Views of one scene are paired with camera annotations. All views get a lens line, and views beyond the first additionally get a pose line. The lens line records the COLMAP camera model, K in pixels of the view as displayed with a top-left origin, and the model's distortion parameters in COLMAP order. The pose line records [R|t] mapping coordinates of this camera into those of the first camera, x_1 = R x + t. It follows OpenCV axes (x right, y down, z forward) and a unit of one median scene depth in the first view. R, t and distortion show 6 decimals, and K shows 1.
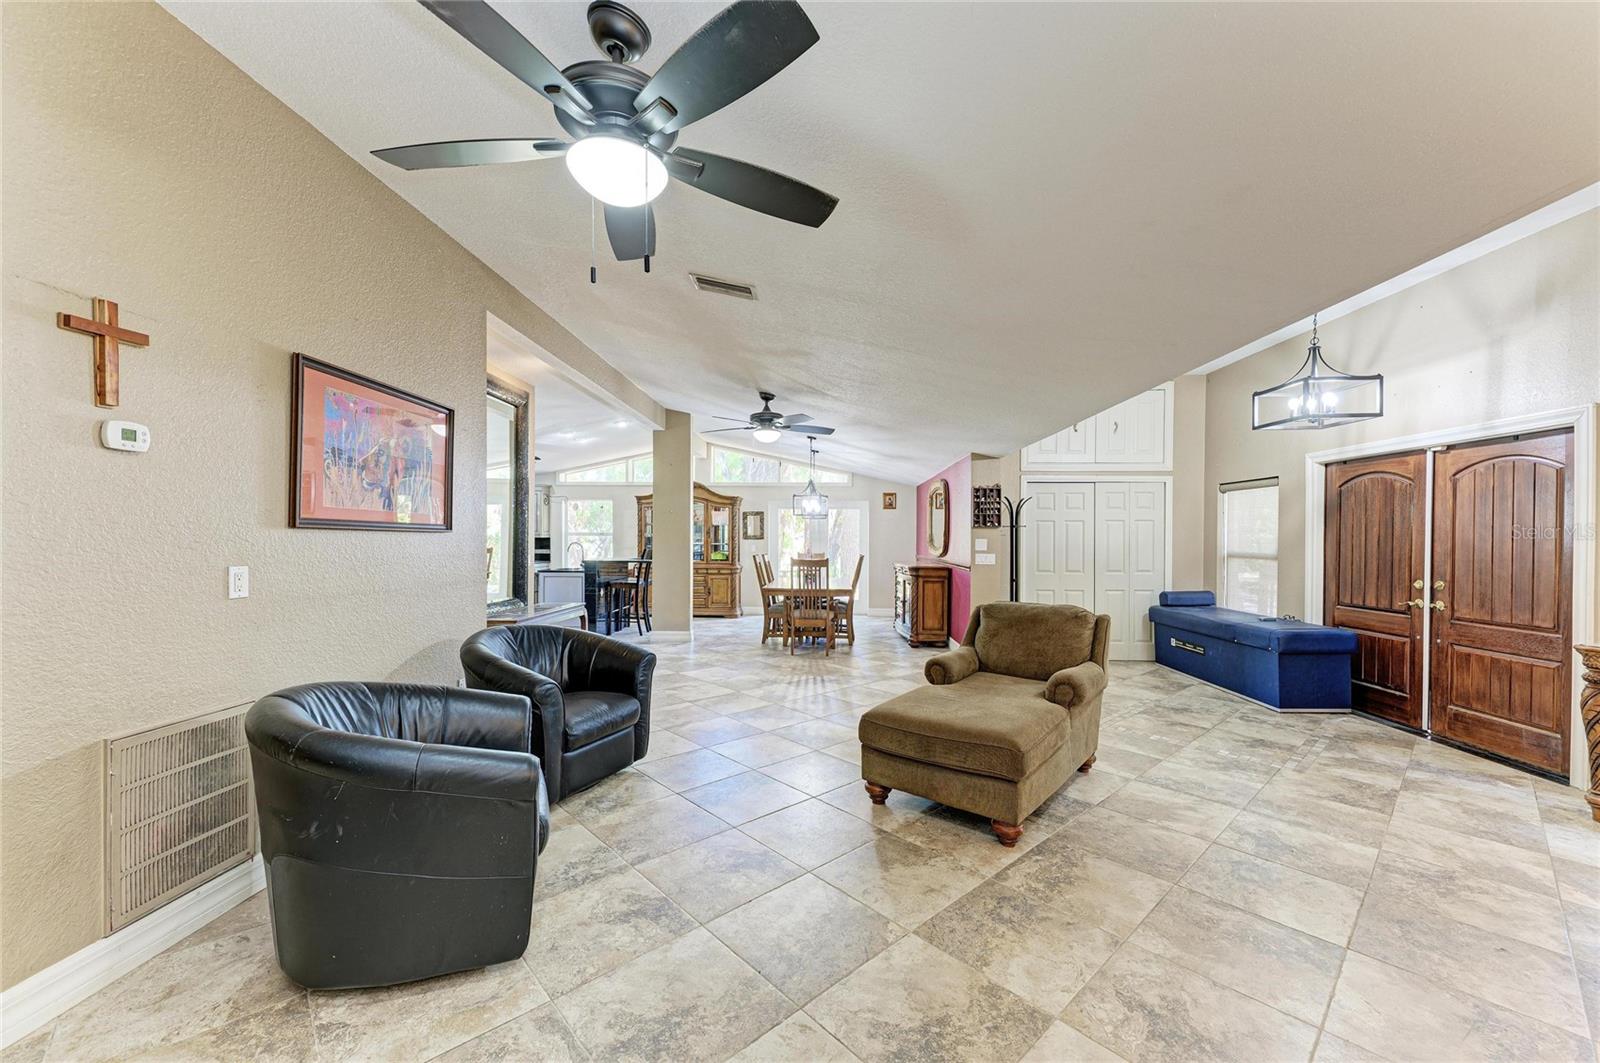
lens RADIAL K [[620.3, 0, 801.9], [0, 620.3, 539.2], [0, 0, 1]] dist [0.002001, -0.000078]
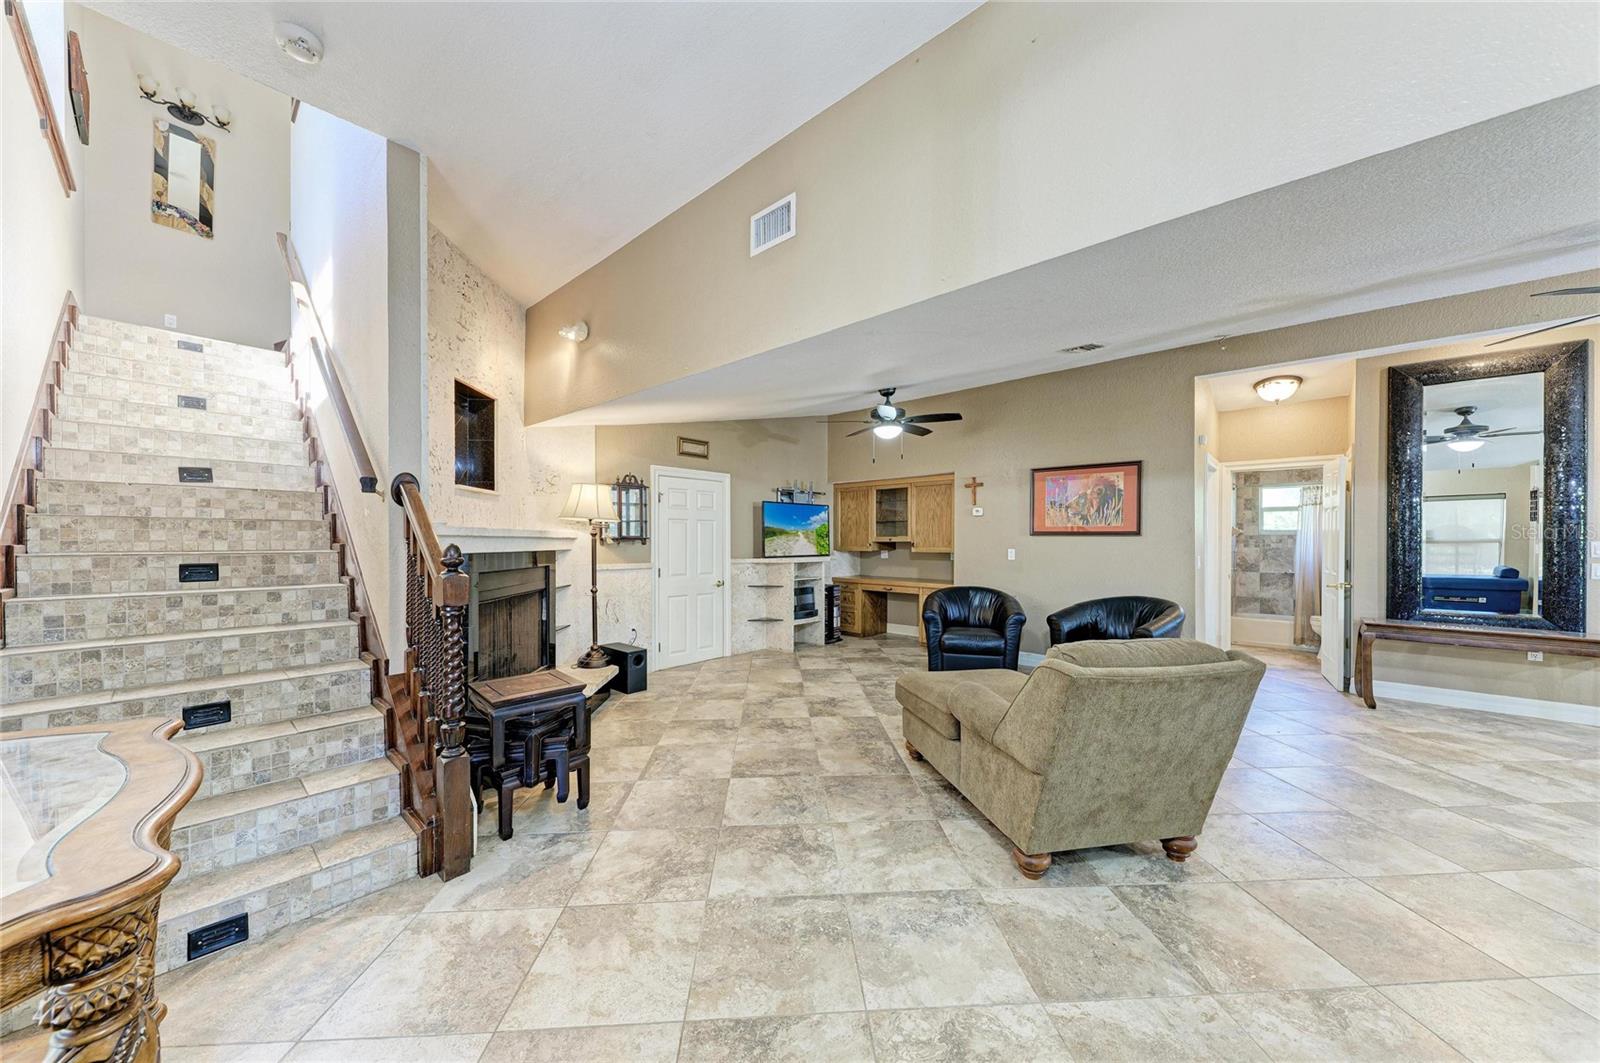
lens RADIAL K [[555.2, 0, 803.7], [0, 555.2, 540.4], [0, 0, 1]] dist [0.000043, 0.000001]
pose [[-0.641821, -0.005810, -0.766833, 1.174188], [-0.005947, 0.999979, -0.002599, 0.010185], [0.766832, 0.002892, -0.641842, 1.302952]]
